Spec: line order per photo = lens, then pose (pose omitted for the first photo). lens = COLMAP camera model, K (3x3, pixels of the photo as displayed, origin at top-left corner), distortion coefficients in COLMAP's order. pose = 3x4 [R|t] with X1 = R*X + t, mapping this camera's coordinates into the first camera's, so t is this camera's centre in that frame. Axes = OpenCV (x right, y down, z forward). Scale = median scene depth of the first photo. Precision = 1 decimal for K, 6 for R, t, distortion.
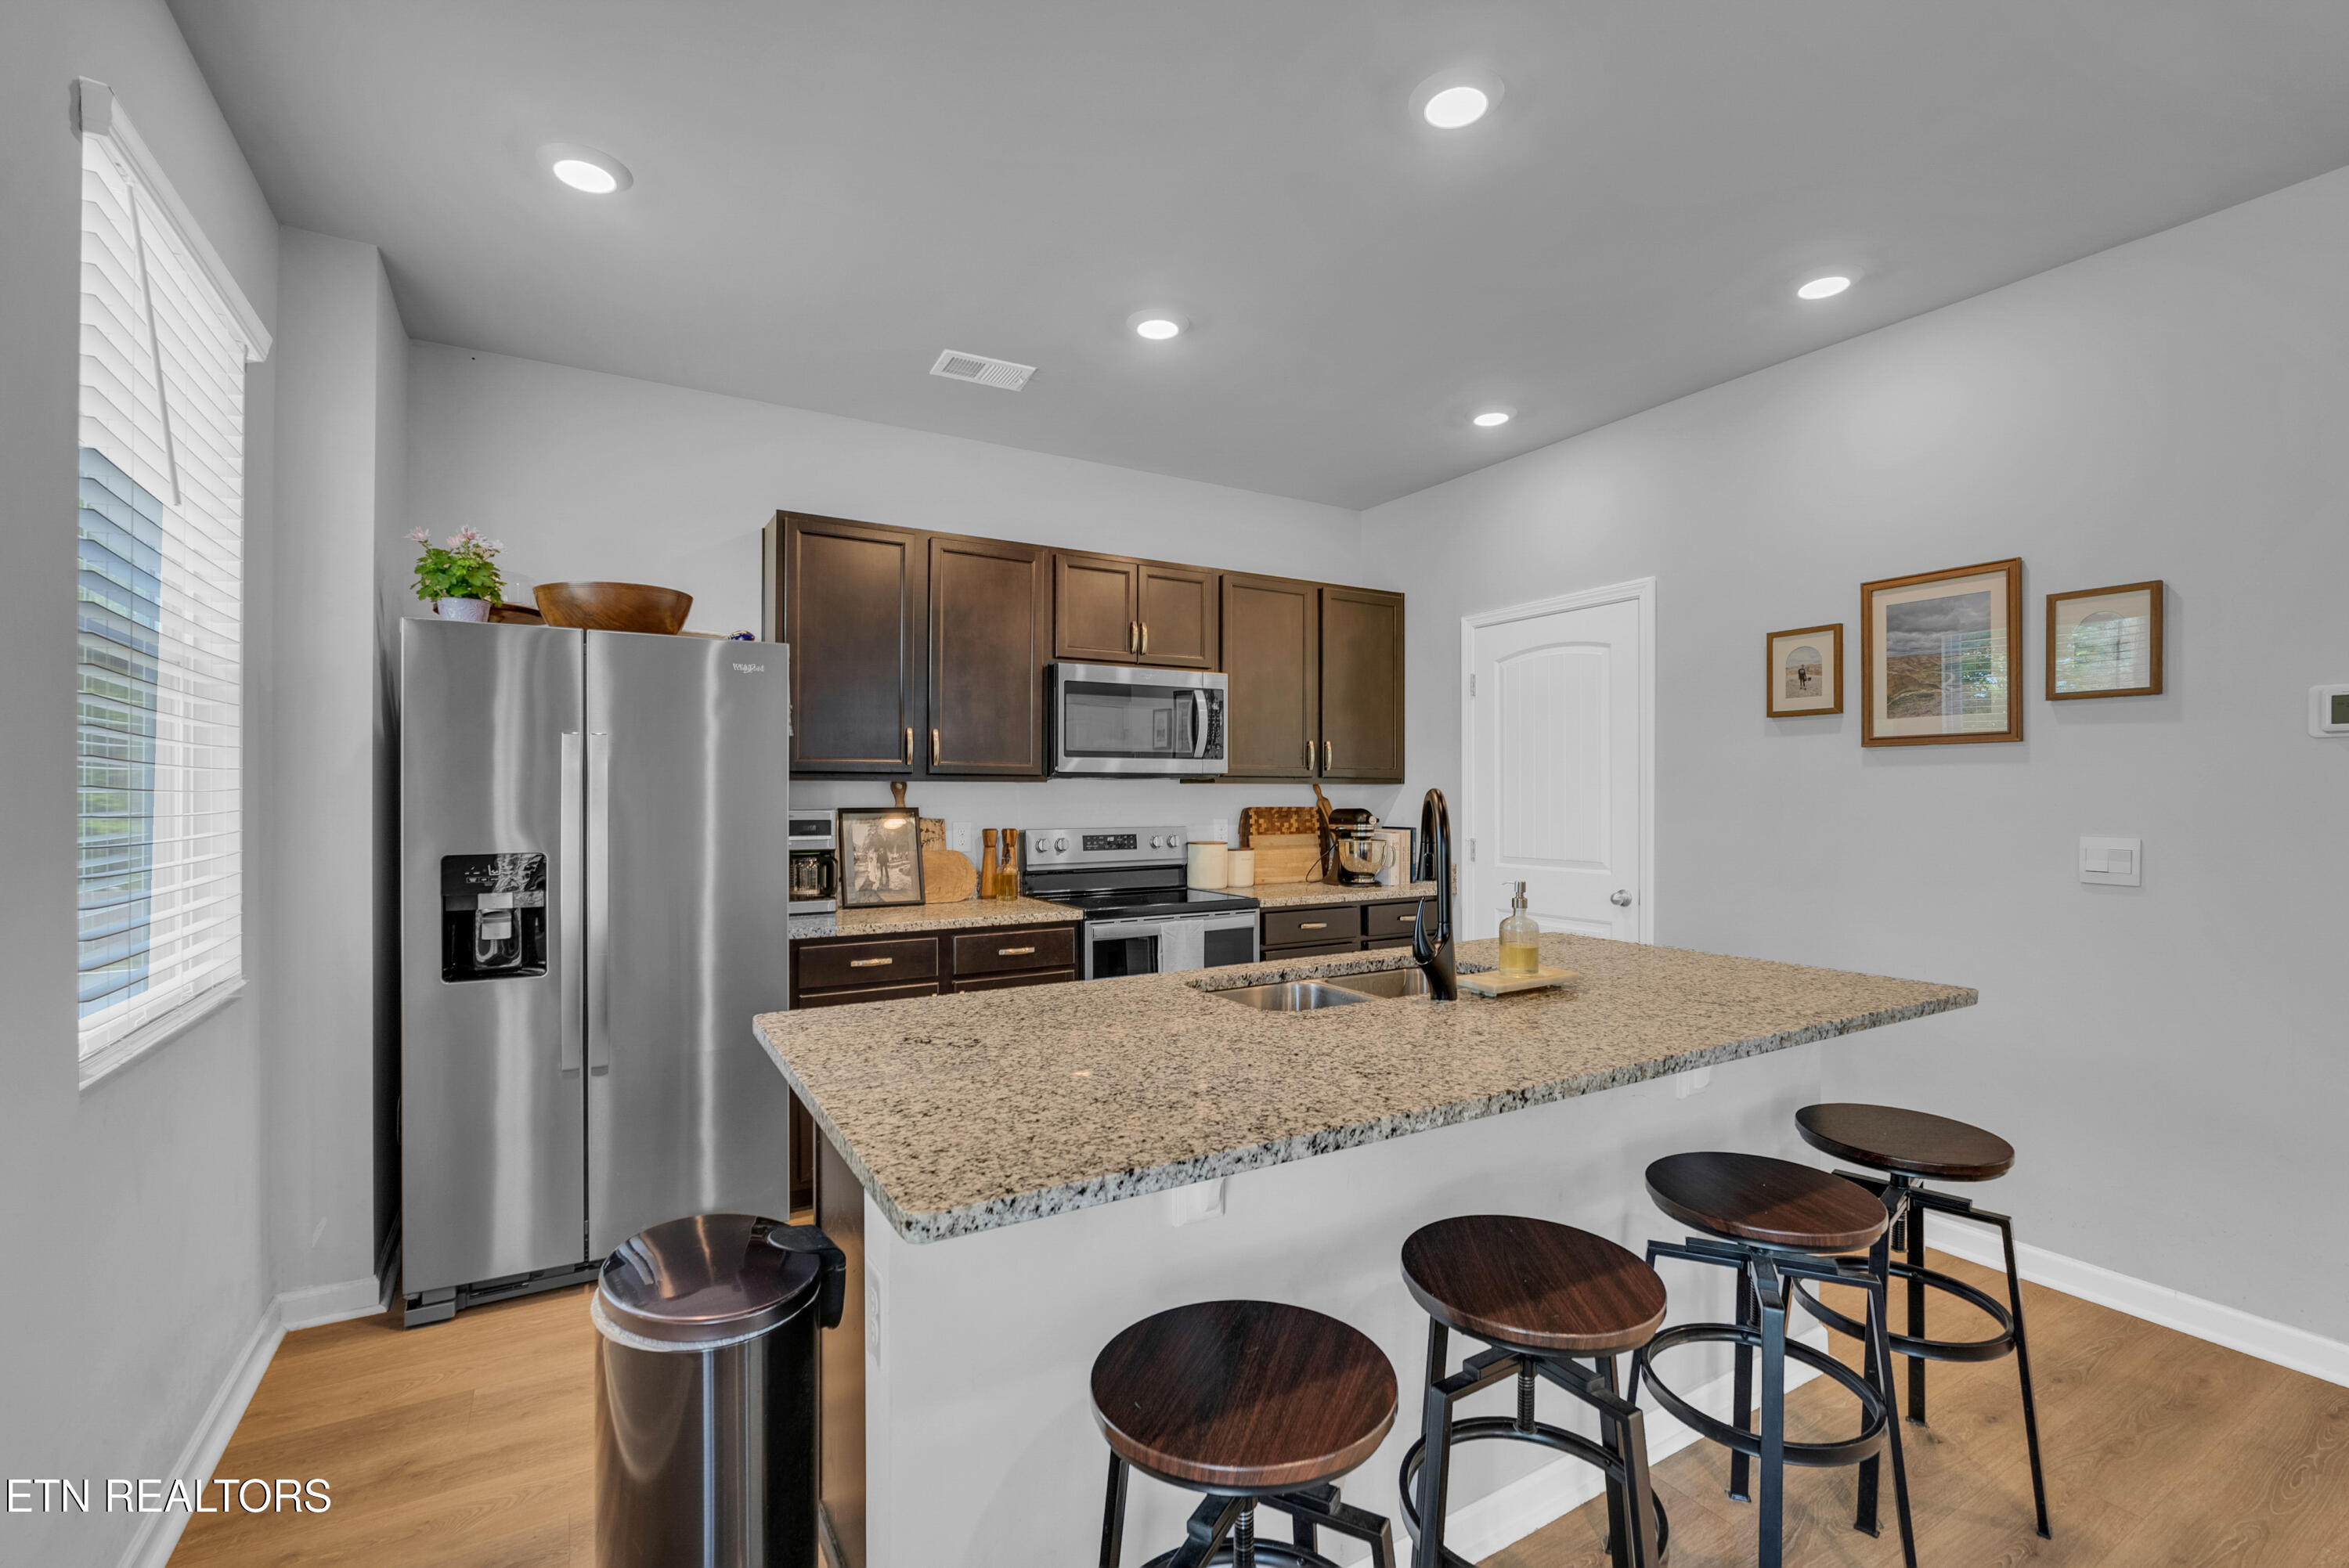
lens RADIAL K [[1029.6, 0, 1189.8], [0, 1029.6, 790.0], [0, 0, 1]] dist [-0.003288, 0.001008]
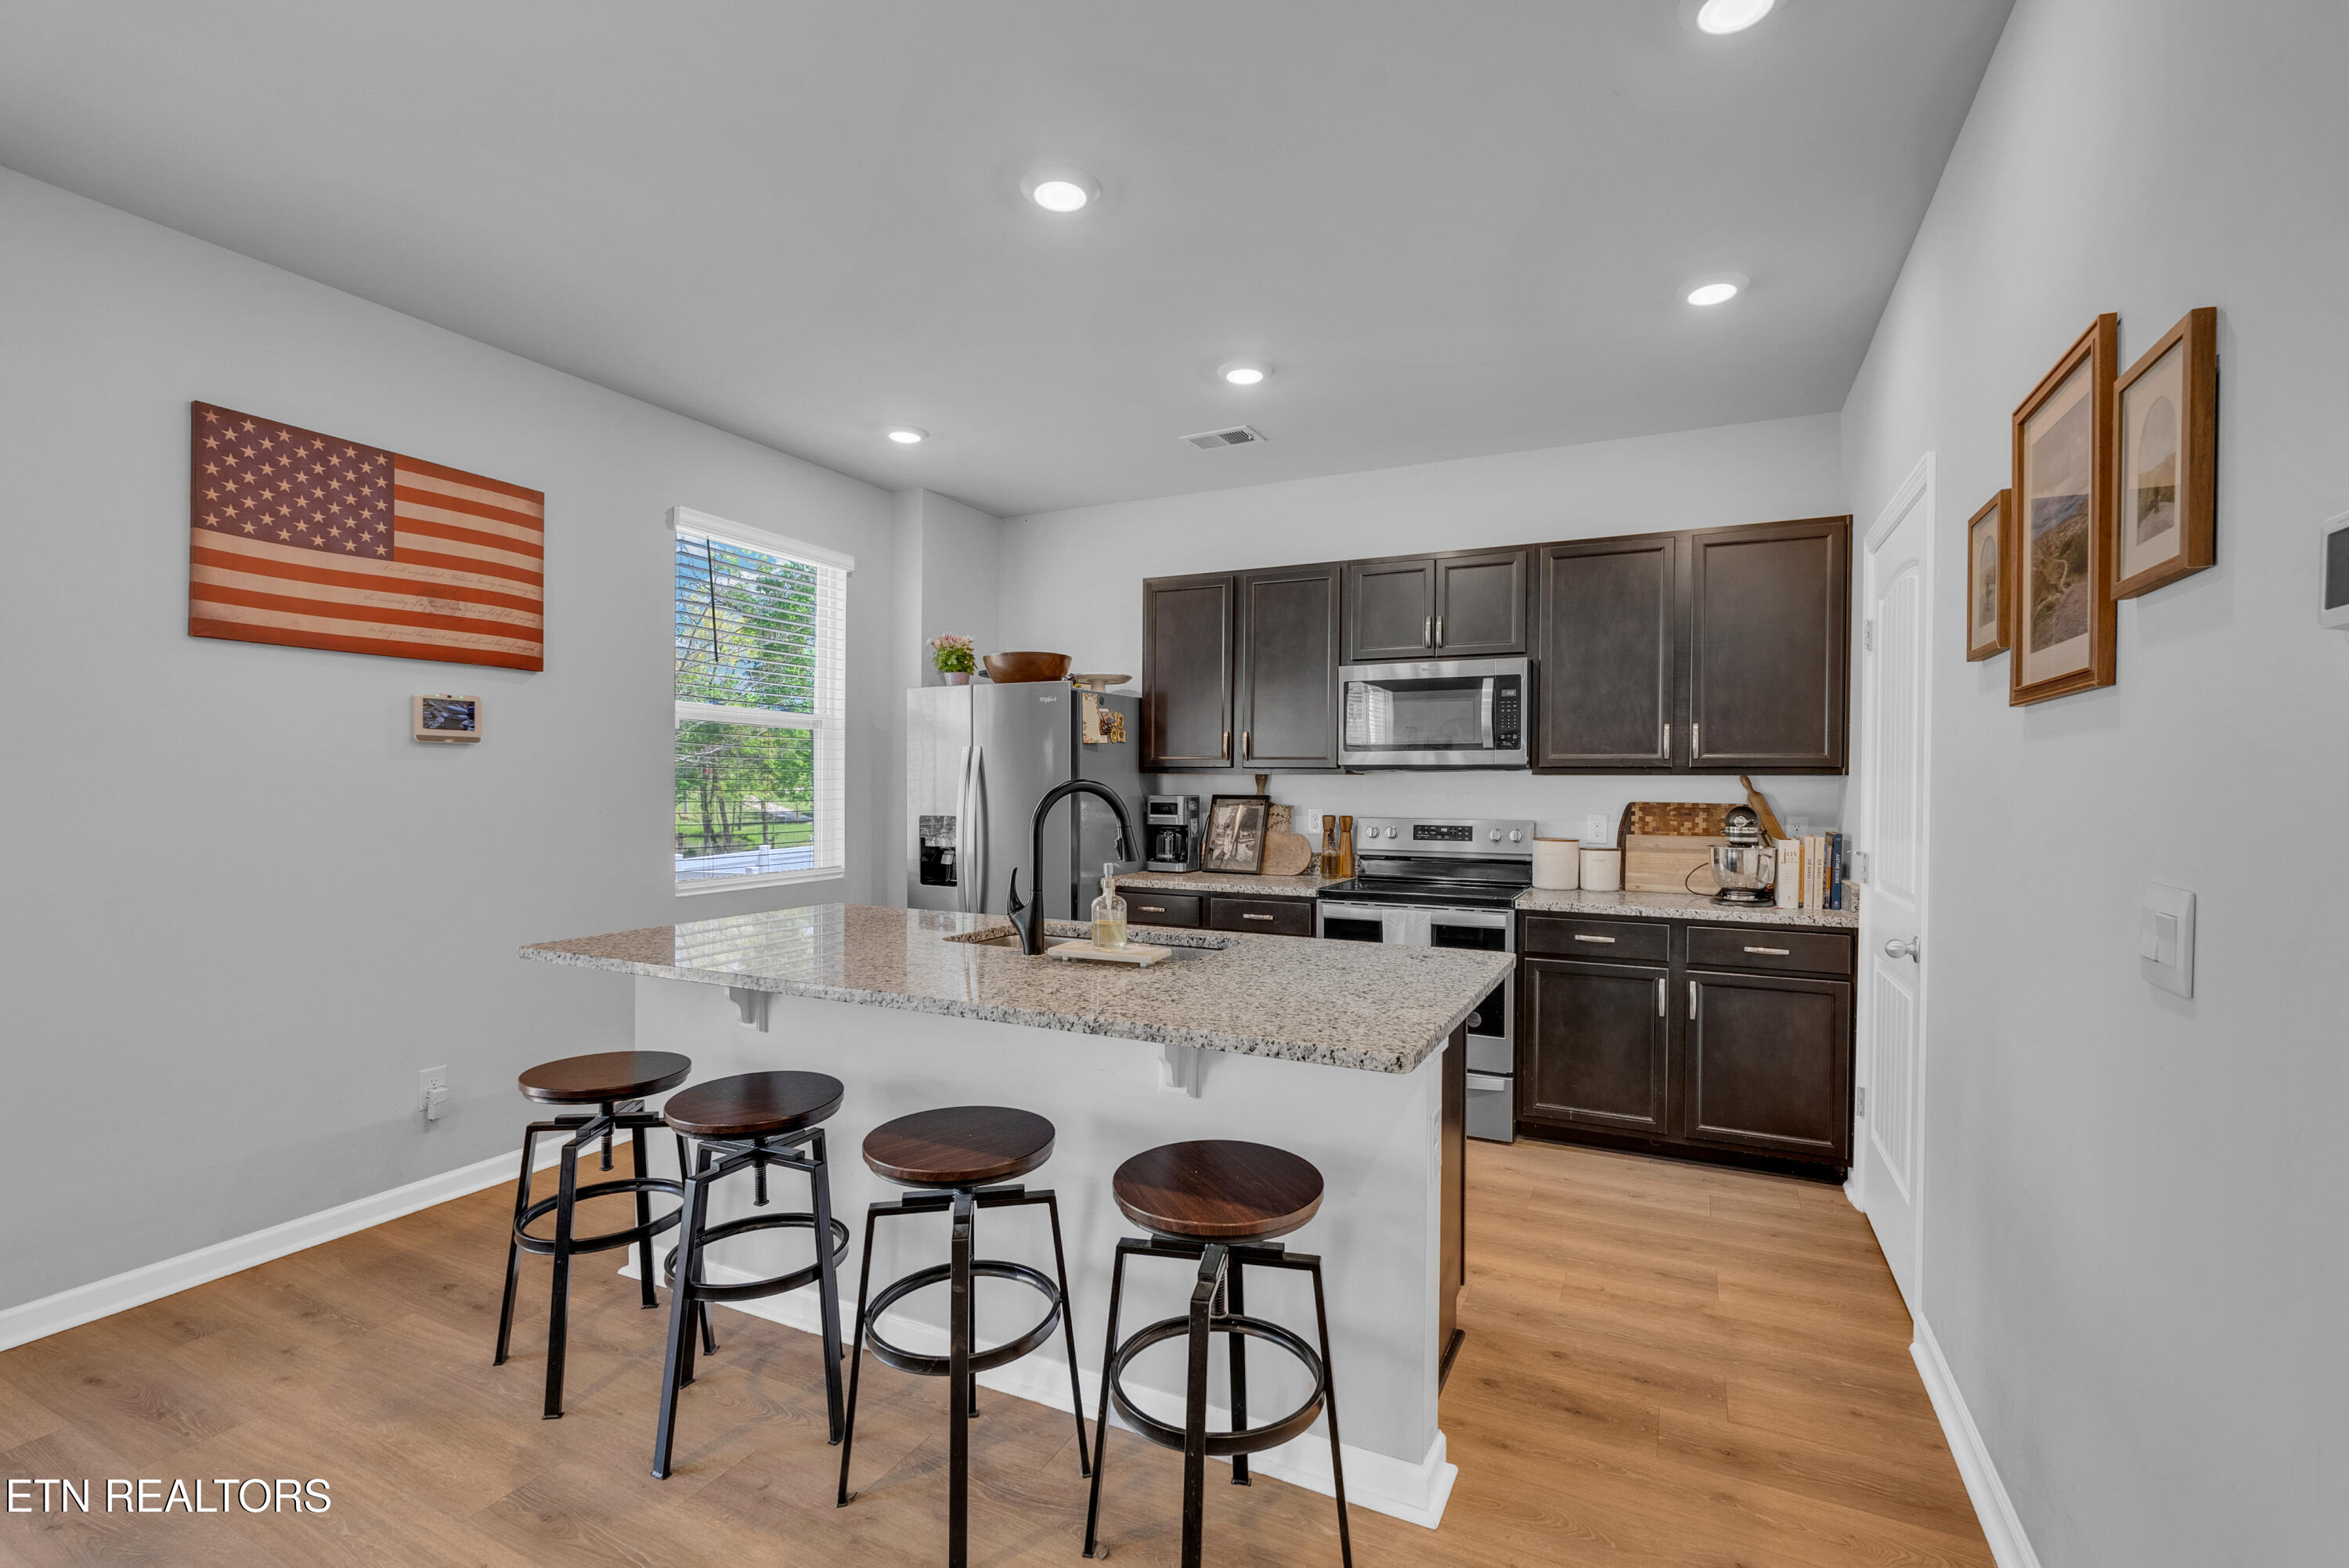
lens RADIAL K [[1029.6, 0, 1189.8], [0, 1029.6, 790.0], [0, 0, 1]] dist [-0.003288, 0.001008]
pose [[0.547554, 0.009282, -0.836719, 0.726067], [-0.003181, 0.999954, 0.009012, -0.000322], [0.836764, -0.002273, 0.547558, 0.264022]]
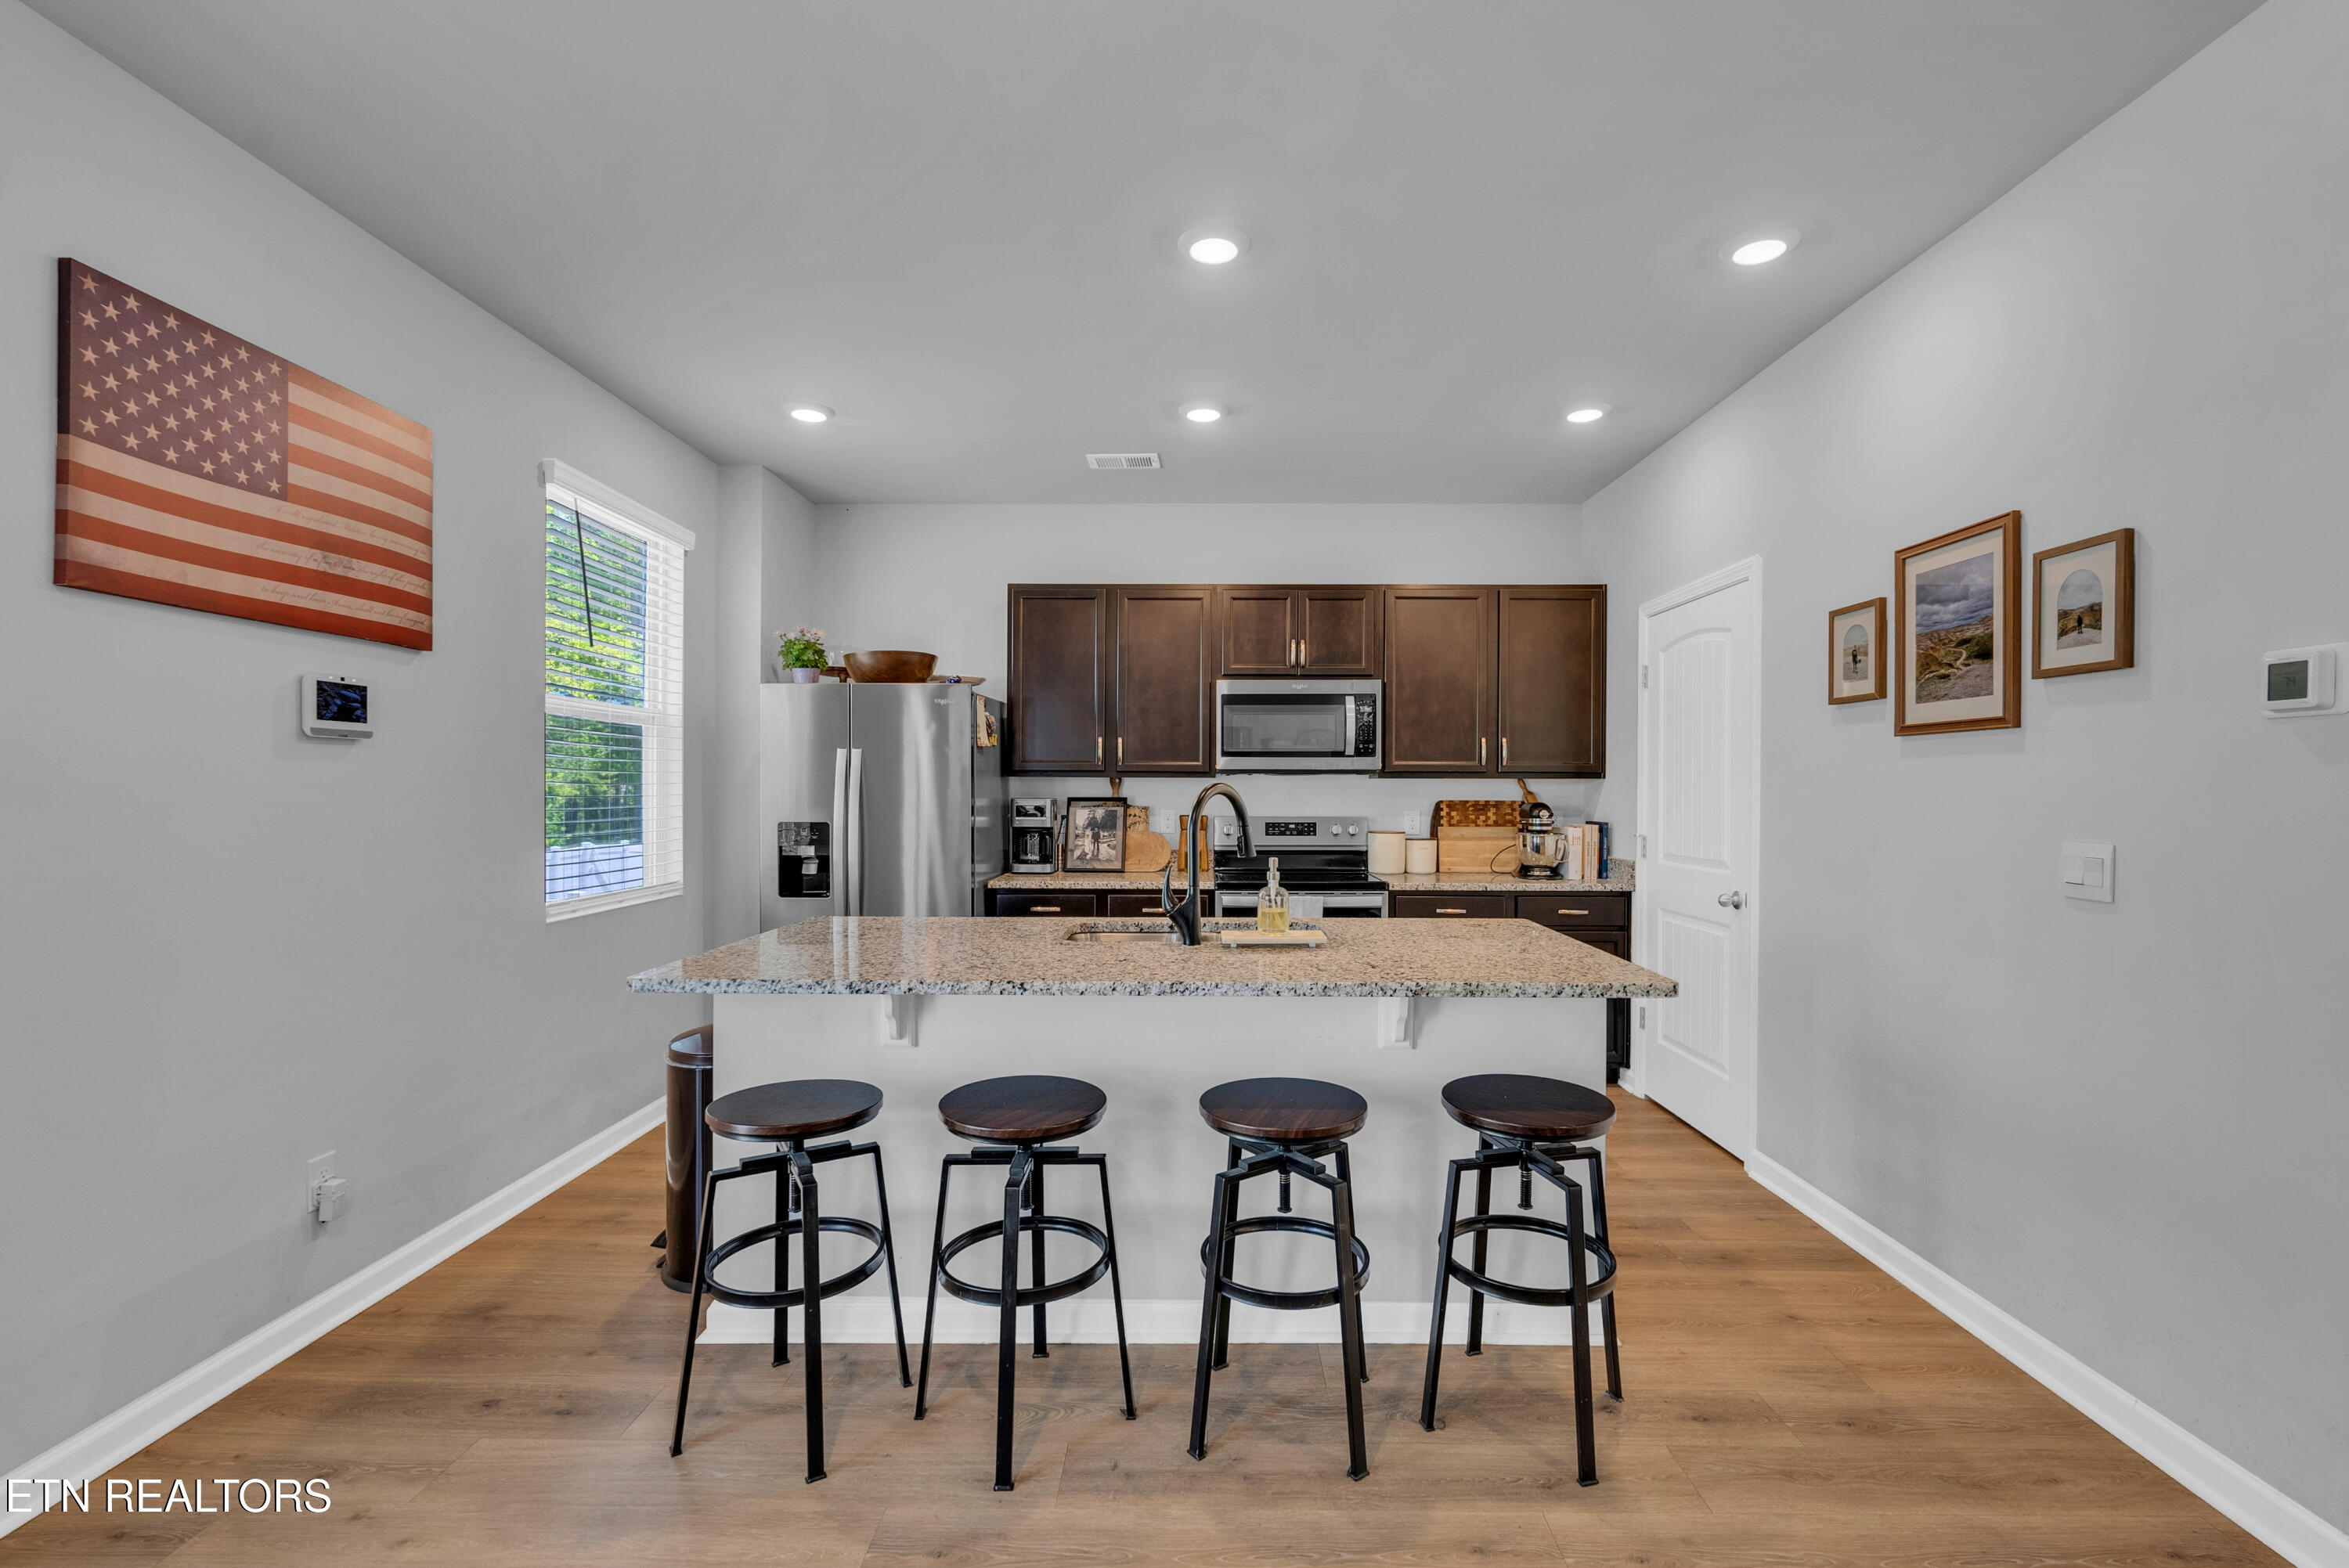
lens RADIAL K [[1029.6, 0, 1189.8], [0, 1029.6, 790.0], [0, 0, 1]] dist [-0.003288, 0.001008]
pose [[0.850469, 0.004034, -0.526009, 0.498811], [-0.000938, 0.999981, 0.006152, -0.000509], [0.526024, -0.004739, 0.850457, -0.058874]]
